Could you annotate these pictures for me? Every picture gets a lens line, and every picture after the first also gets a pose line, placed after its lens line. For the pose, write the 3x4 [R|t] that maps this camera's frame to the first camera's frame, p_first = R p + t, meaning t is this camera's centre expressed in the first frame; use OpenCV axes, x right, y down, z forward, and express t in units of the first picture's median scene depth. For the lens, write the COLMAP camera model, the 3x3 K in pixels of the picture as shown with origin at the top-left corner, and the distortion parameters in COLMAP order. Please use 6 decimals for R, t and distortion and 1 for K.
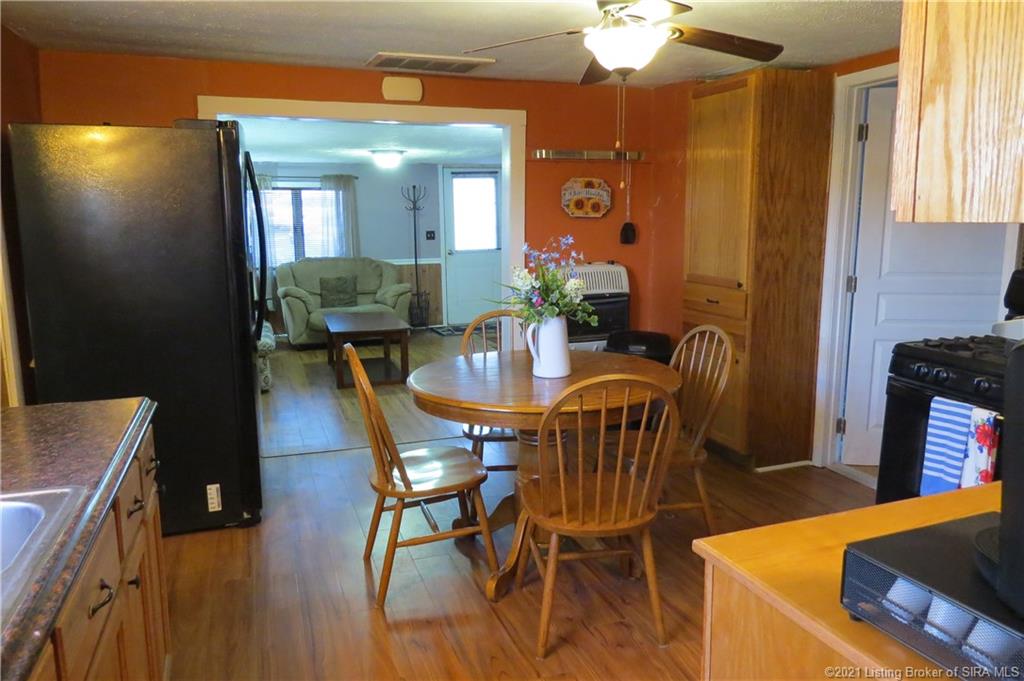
lens RADIAL K [[733.3, 0, 514.2], [0, 733.3, 340.4], [0, 0, 1]] dist [-0.020588, 0.001225]
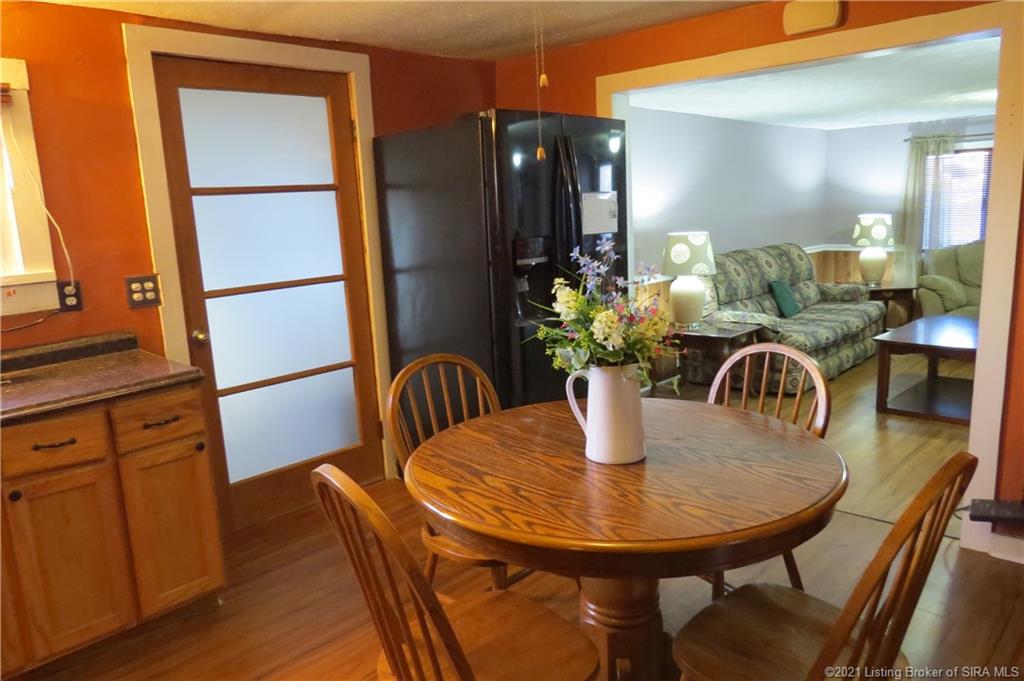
lens RADIAL K [[733.3, 0, 510.9], [0, 733.3, 345.7], [0, 0, 1]] dist [-0.020588, 0.001225]
pose [[0.441238, 0.148681, -0.884987, 0.187321], [-0.106721, 0.987875, 0.112758, -0.034134], [0.891021, 0.044694, 0.451756, 0.207077]]
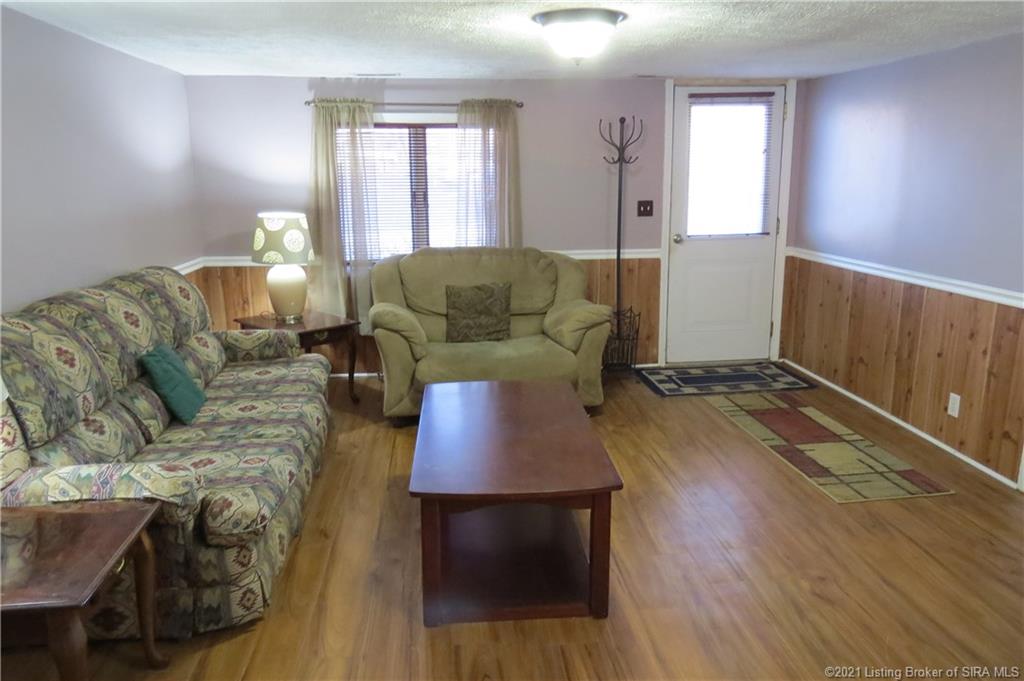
lens RADIAL K [[733.3, 0, 514.2], [0, 733.3, 341.3], [0, 0, 1]] dist [-0.020588, 0.001225]
pose [[0.969293, 0.055646, -0.239528, -0.075648], [-0.041274, 0.997057, 0.064609, -0.078029], [0.242419, -0.052739, 0.968737, 0.448388]]
